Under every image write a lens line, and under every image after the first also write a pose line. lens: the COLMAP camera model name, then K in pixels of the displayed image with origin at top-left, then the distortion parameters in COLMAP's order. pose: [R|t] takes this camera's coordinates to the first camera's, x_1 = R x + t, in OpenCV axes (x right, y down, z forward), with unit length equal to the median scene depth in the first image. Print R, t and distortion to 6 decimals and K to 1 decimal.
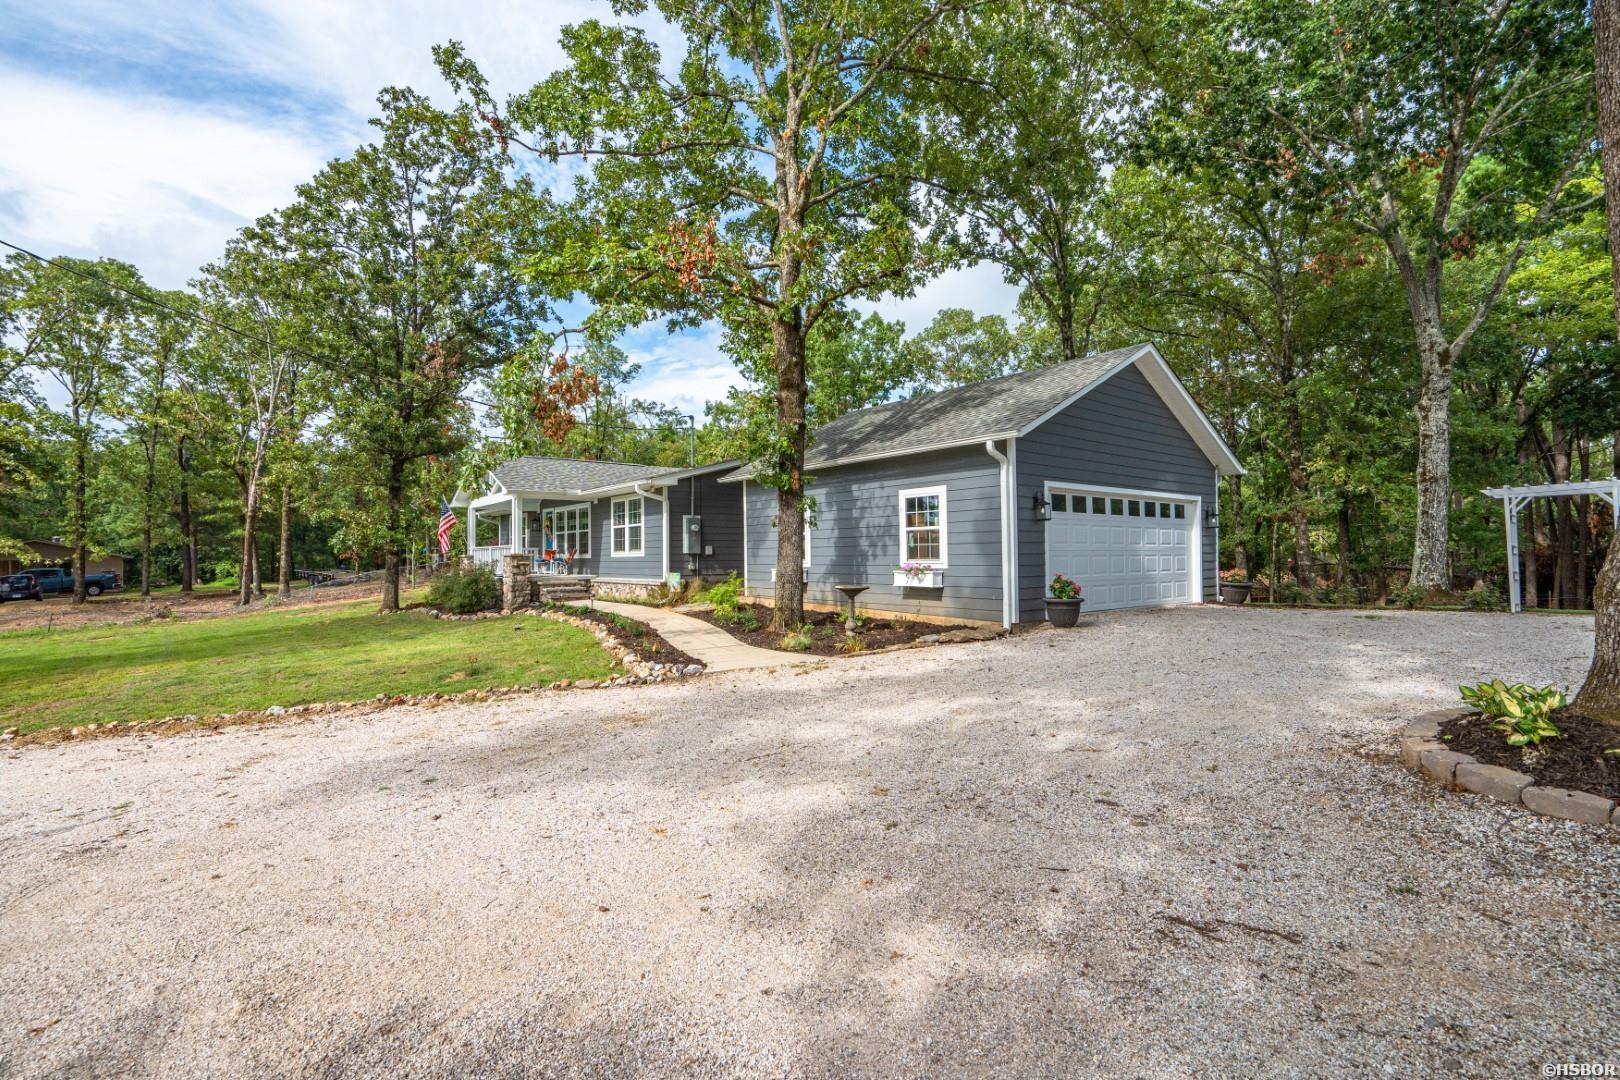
lens RADIAL K [[738.1, 0, 810.0], [0, 738.1, 540.0], [0, 0, 1]] dist [-0.002706, -0.000153]
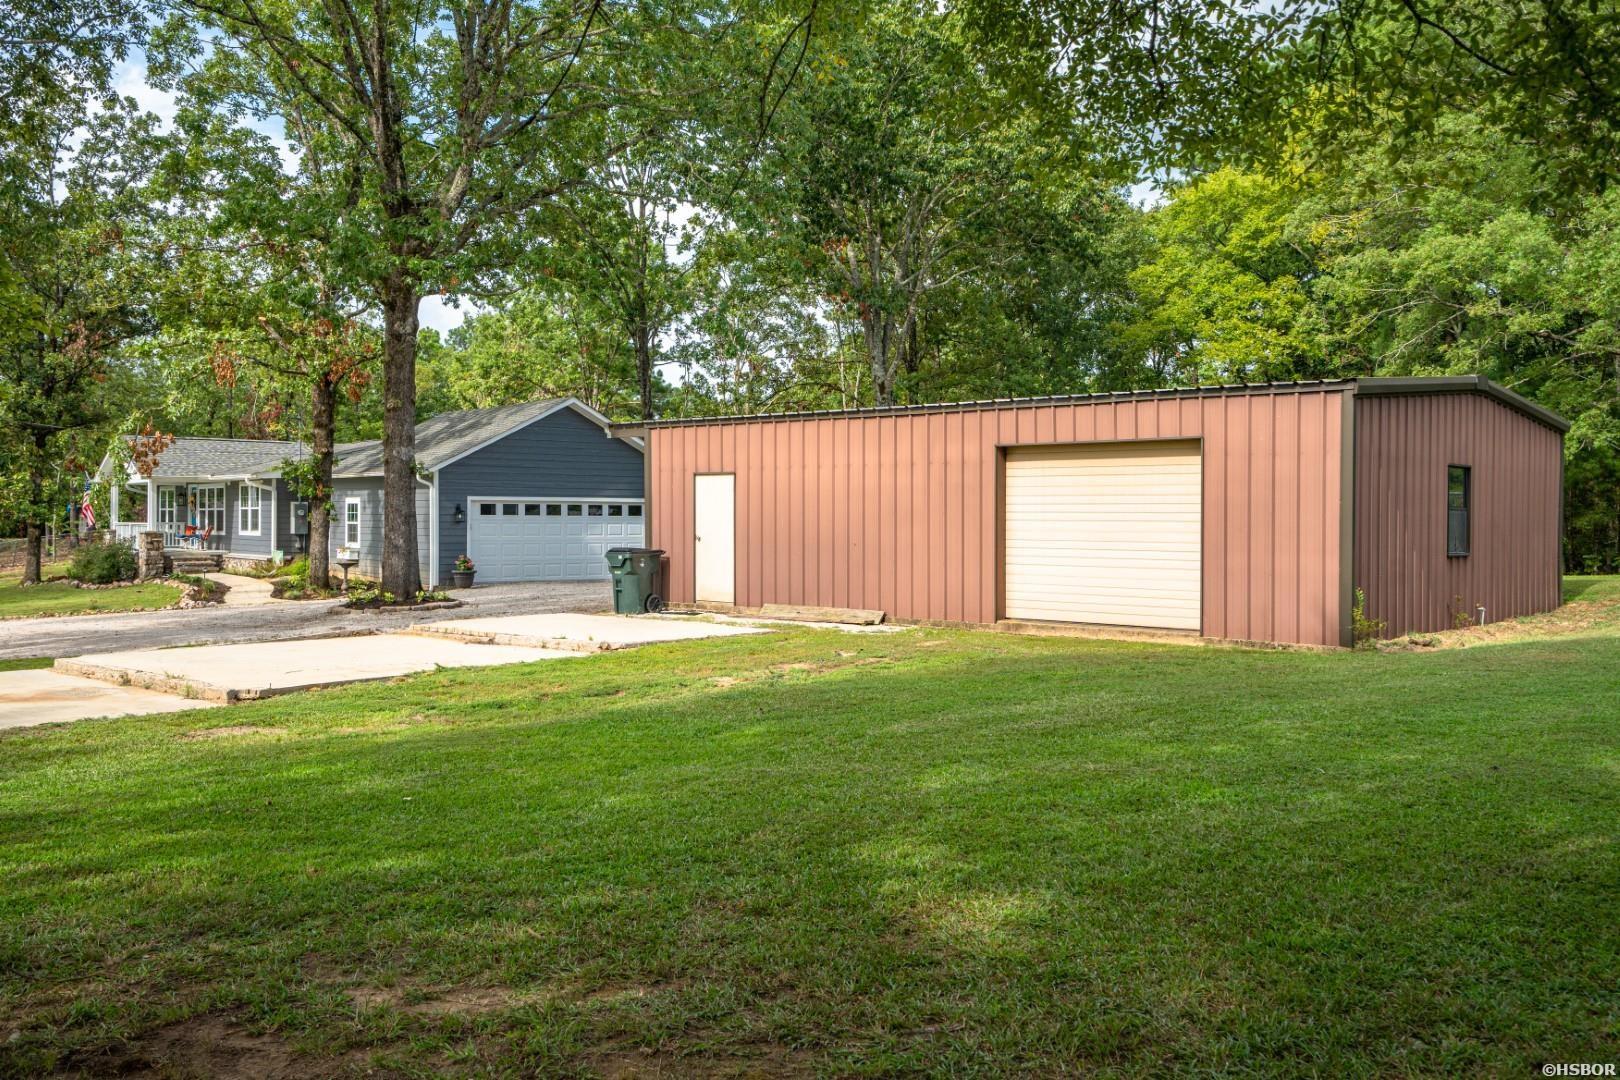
lens RADIAL K [[1387.4, 0, 811.5], [0, 1387.4, 513.0], [0, 0, 1]] dist [0.006201, 0.094391]
pose [[0.999891, 0.013987, 0.004795, 0.731195], [-0.014081, 0.999697, 0.020209, -0.081170], [-0.004511, -0.020275, 0.999784, -1.383619]]
